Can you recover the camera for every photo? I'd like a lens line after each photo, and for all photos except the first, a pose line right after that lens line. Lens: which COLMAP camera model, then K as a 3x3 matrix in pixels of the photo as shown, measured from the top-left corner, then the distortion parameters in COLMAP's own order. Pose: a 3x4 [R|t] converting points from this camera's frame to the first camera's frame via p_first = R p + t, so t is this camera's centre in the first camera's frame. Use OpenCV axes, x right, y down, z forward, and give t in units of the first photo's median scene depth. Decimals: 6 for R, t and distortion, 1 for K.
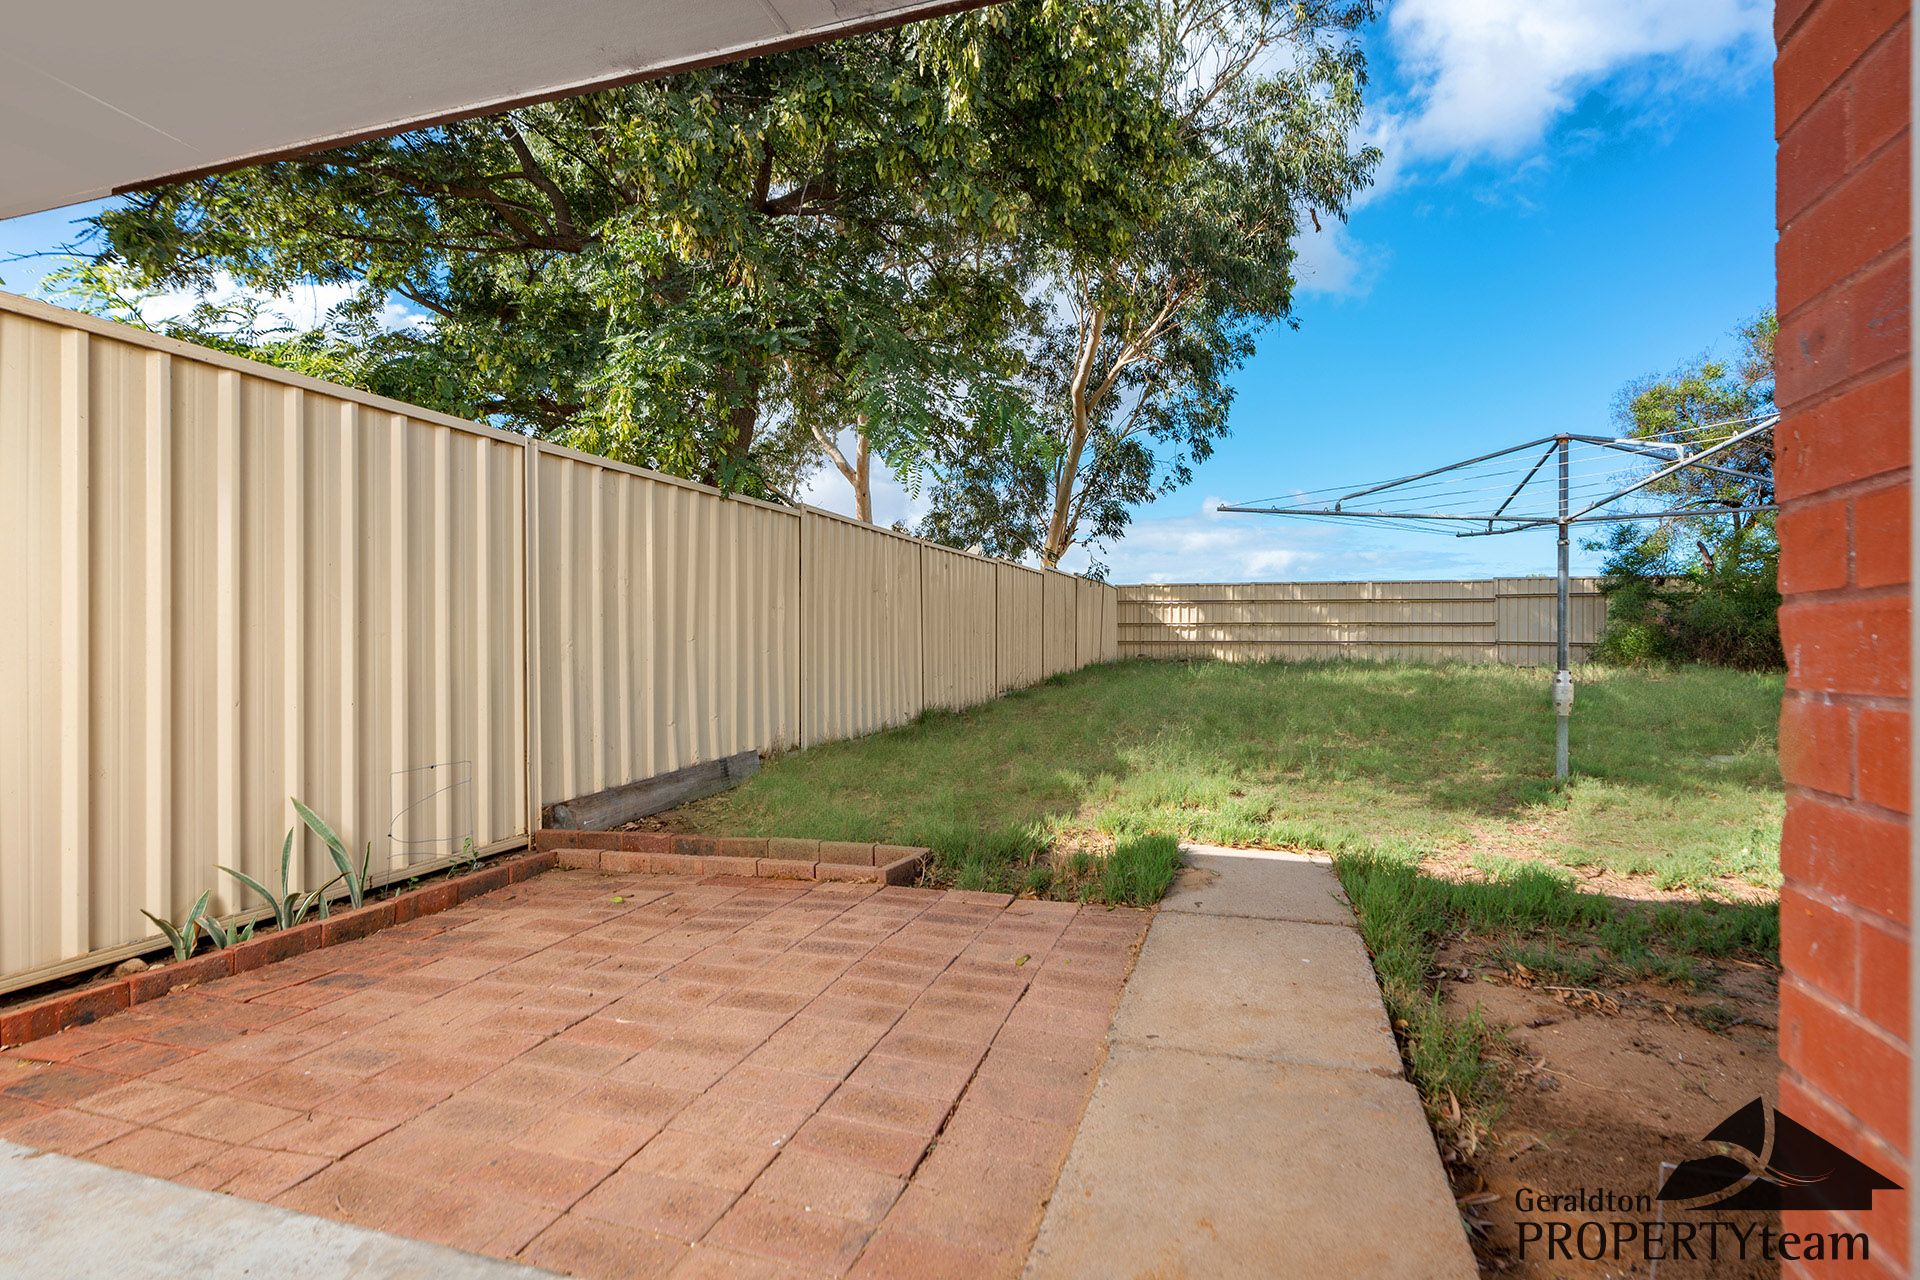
lens RADIAL K [[890.4, 0, 957.0], [0, 890.4, 637.1], [0, 0, 1]] dist [0.001421, 0.000571]
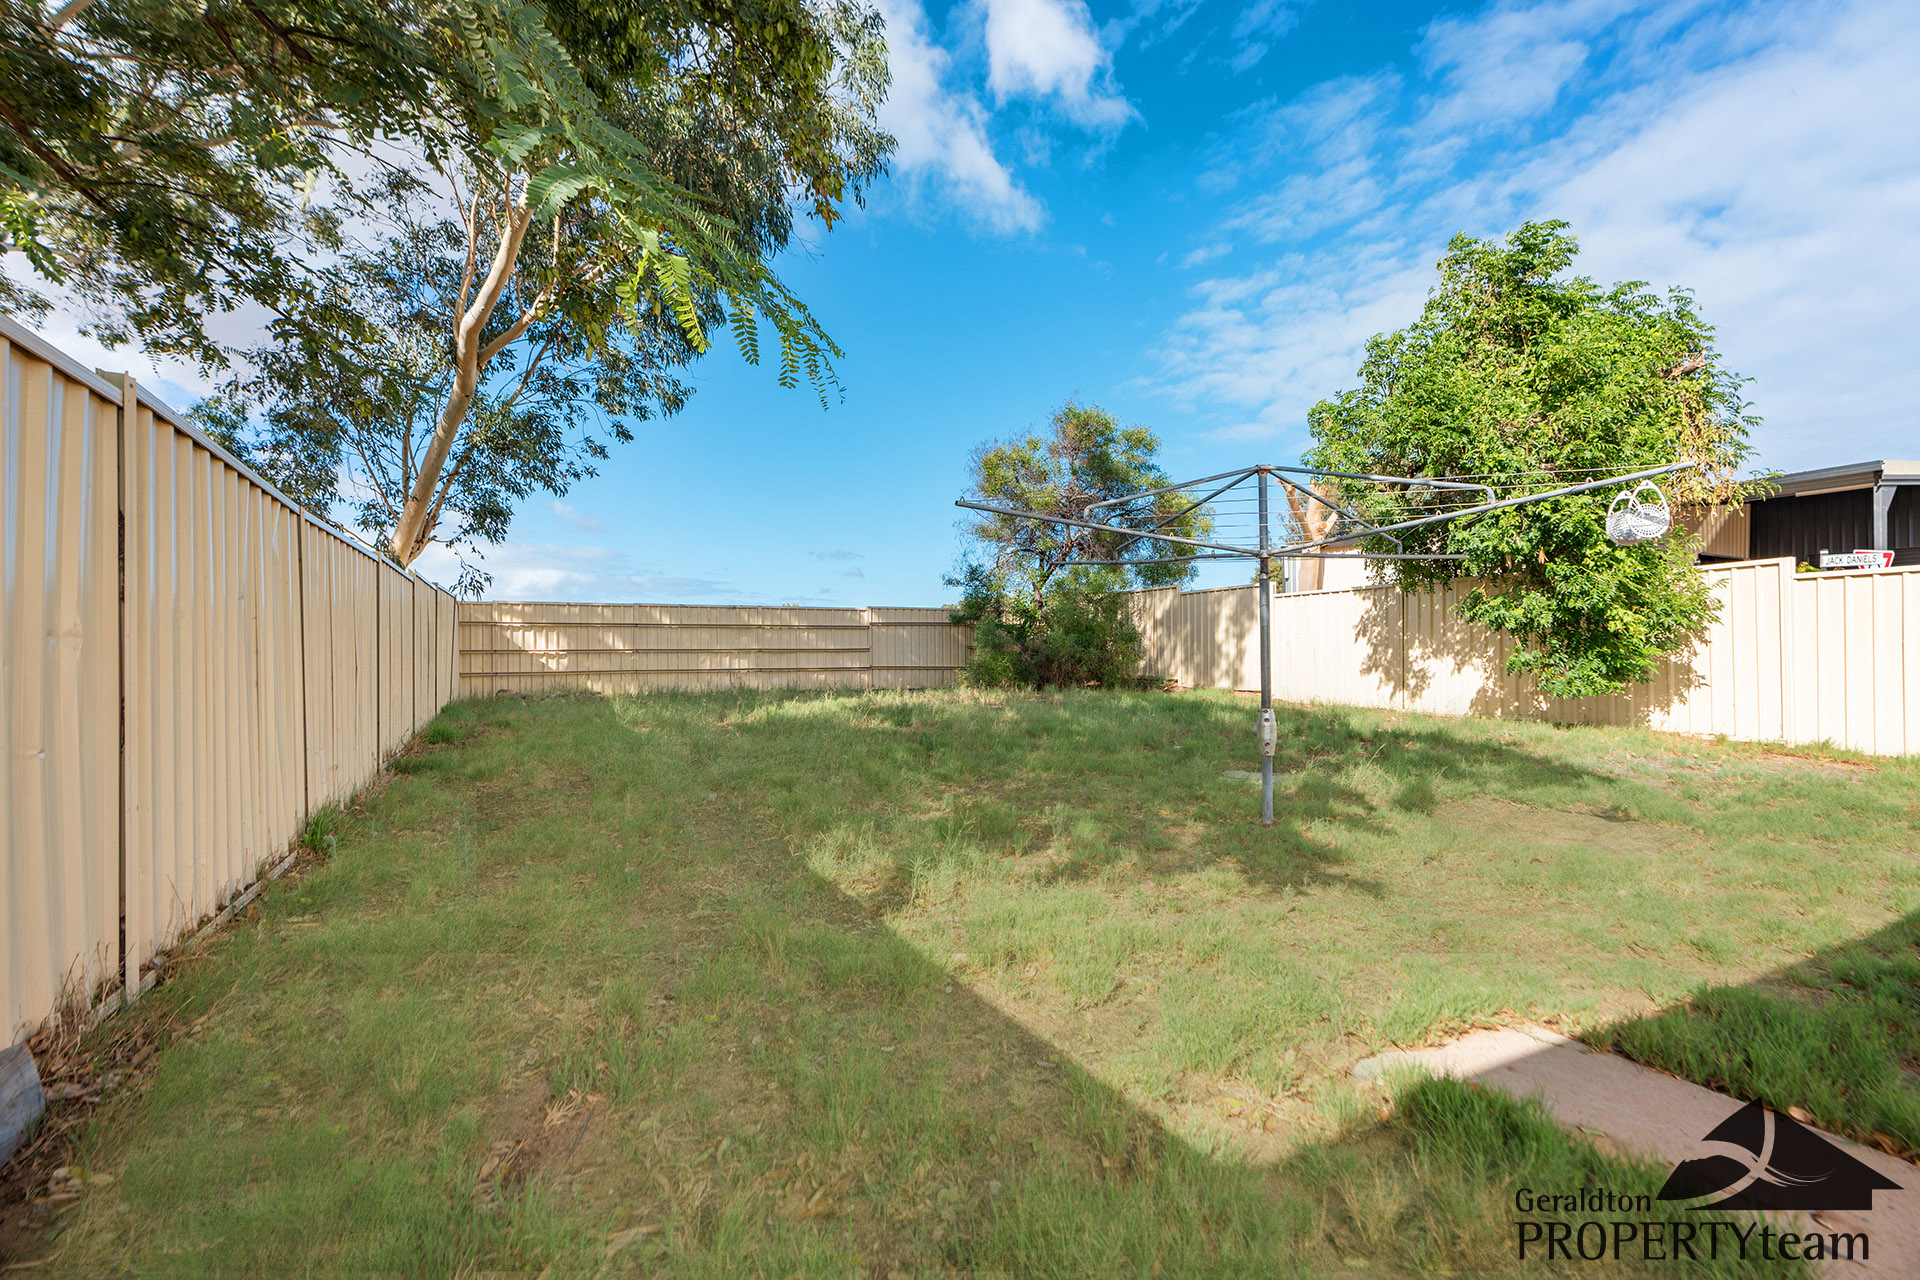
lens RADIAL K [[890.4, 0, 959.9], [0, 890.4, 644.5], [0, 0, 1]] dist [0.001421, 0.000571]
pose [[0.702725, 0.000522, 0.711461, -0.072339], [0.011267, 0.999866, -0.011862, -0.007229], [-0.711372, 0.016352, 0.702626, 0.164864]]
